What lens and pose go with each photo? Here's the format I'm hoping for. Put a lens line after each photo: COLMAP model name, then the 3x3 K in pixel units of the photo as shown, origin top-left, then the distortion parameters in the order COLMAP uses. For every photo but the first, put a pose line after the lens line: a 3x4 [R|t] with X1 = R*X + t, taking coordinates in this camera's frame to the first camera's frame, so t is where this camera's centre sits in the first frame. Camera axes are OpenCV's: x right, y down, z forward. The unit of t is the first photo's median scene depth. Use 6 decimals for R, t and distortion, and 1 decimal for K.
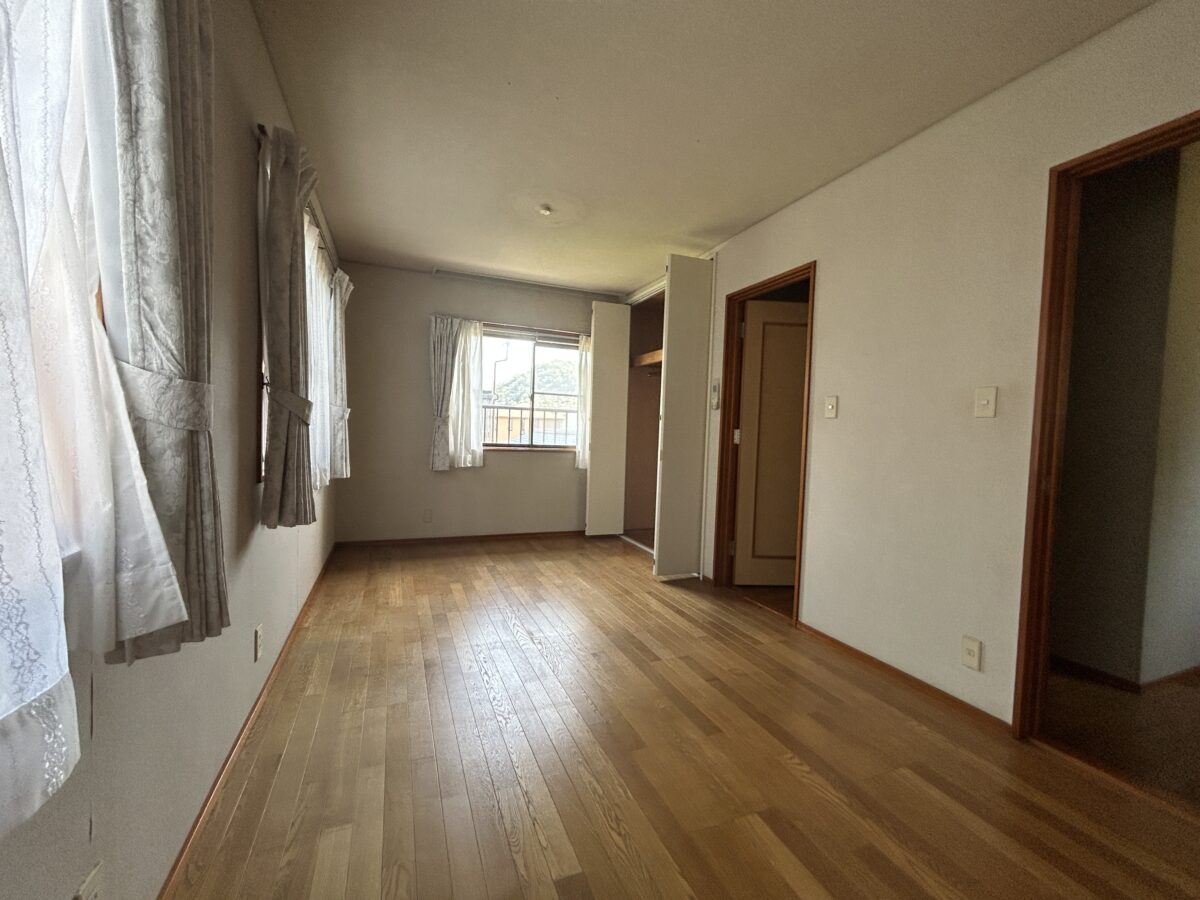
lens RADIAL K [[487.9, 0, 591.8], [0, 487.9, 449.4], [0, 0, 1]] dist [-0.000986, 0.000171]
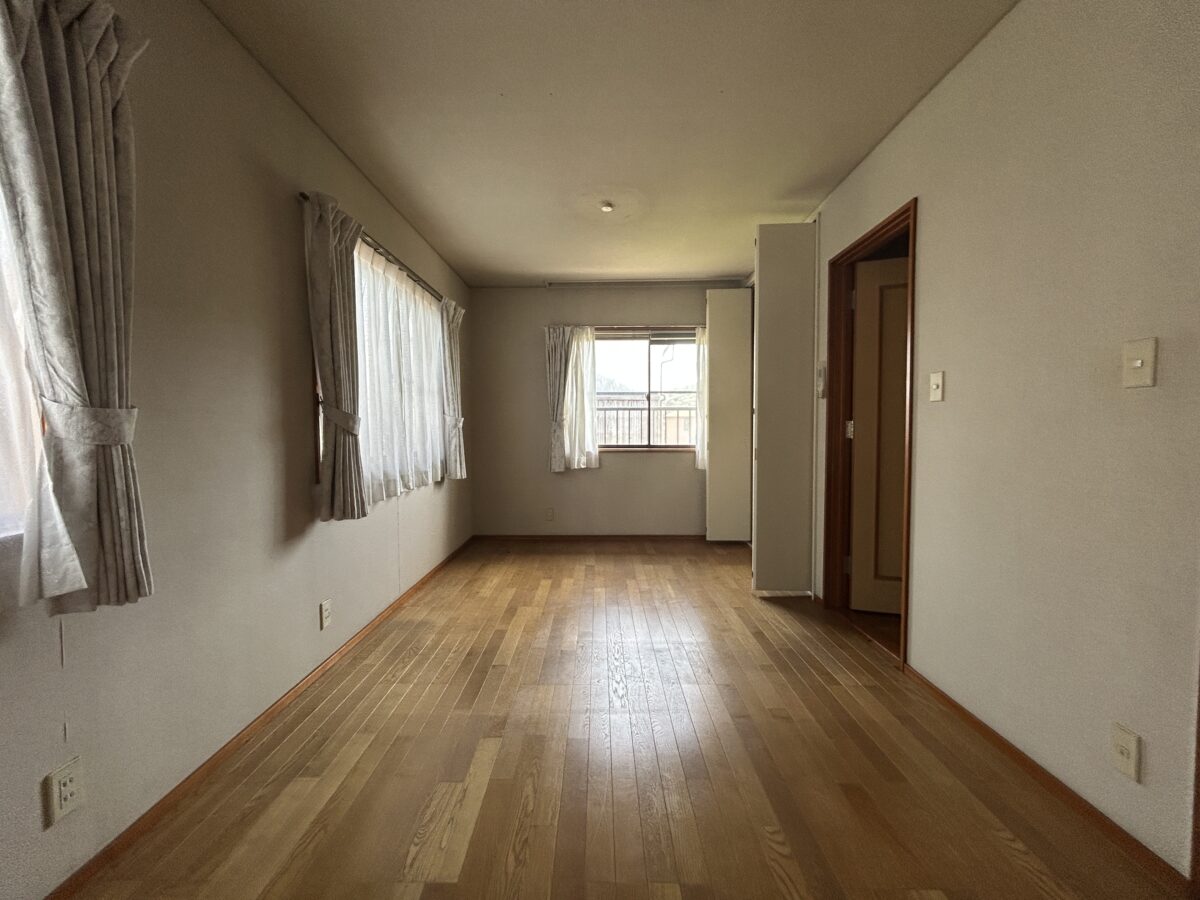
lens RADIAL K [[487.9, 0, 591.8], [0, 487.9, 449.4], [0, 0, 1]] dist [-0.000986, 0.000171]
pose [[0.920400, -0.021654, -0.390377, 0.221337], [0.021358, 0.999759, -0.005099, 0.002020], [0.390394, -0.003644, 0.920641, 0.072936]]
